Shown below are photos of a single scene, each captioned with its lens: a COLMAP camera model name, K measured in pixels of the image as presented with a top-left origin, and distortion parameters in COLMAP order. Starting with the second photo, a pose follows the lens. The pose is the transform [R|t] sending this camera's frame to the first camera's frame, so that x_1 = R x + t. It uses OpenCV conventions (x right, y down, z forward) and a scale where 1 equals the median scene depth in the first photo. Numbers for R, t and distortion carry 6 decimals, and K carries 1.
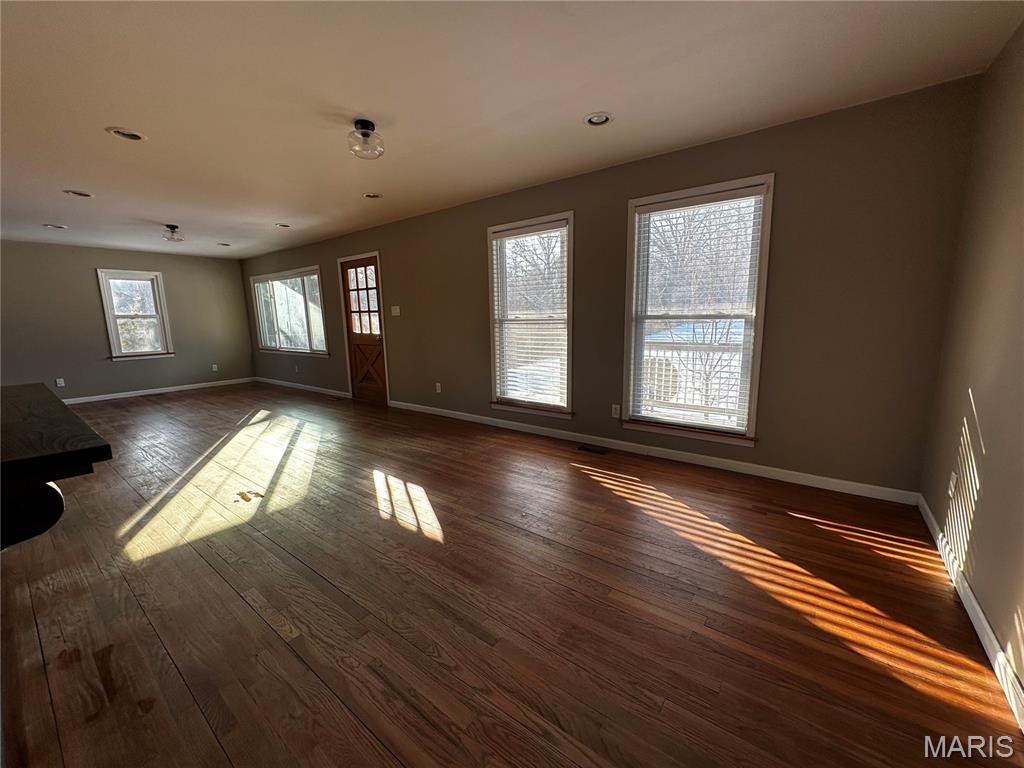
lens RADIAL K [[406.7, 0, 511.1], [0, 406.7, 383.9], [0, 0, 1]] dist [-0.000428, -0.000073]
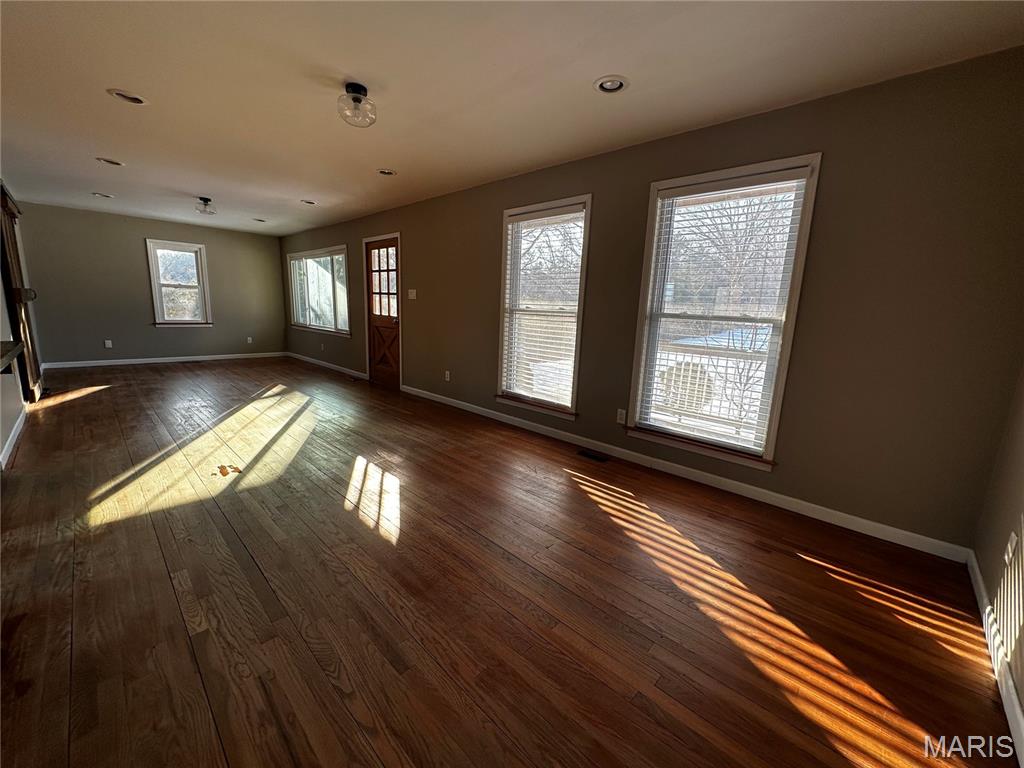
lens RADIAL K [[406.7, 0, 511.1], [0, 406.7, 383.9], [0, 0, 1]] dist [-0.000428, -0.000073]
pose [[0.992062, 0.078786, -0.098005, 0.096528], [-0.076863, 0.996770, 0.023253, -0.007991], [0.099521, -0.015535, 0.994914, 0.067725]]
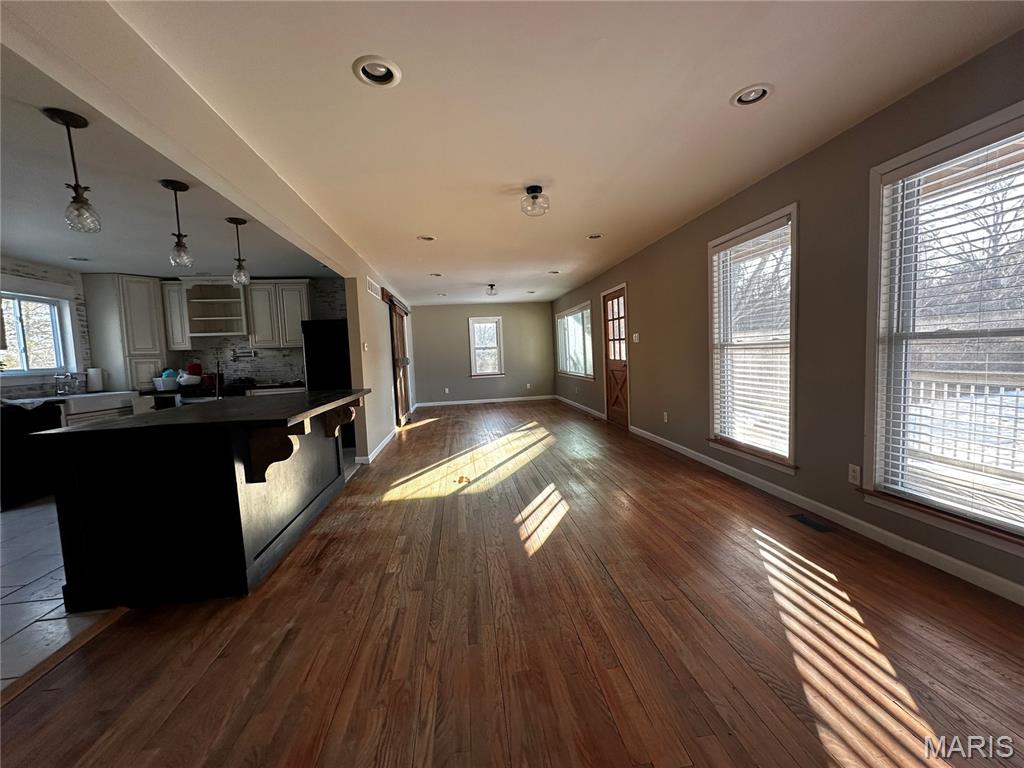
lens RADIAL K [[406.7, 0, 511.1], [0, 406.7, 383.9], [0, 0, 1]] dist [-0.000428, -0.000073]
pose [[0.701897, 0.041608, -0.711062, 0.334551], [-0.085171, 0.996033, -0.025791, -0.017782], [0.707168, 0.078664, 0.702656, 0.104905]]
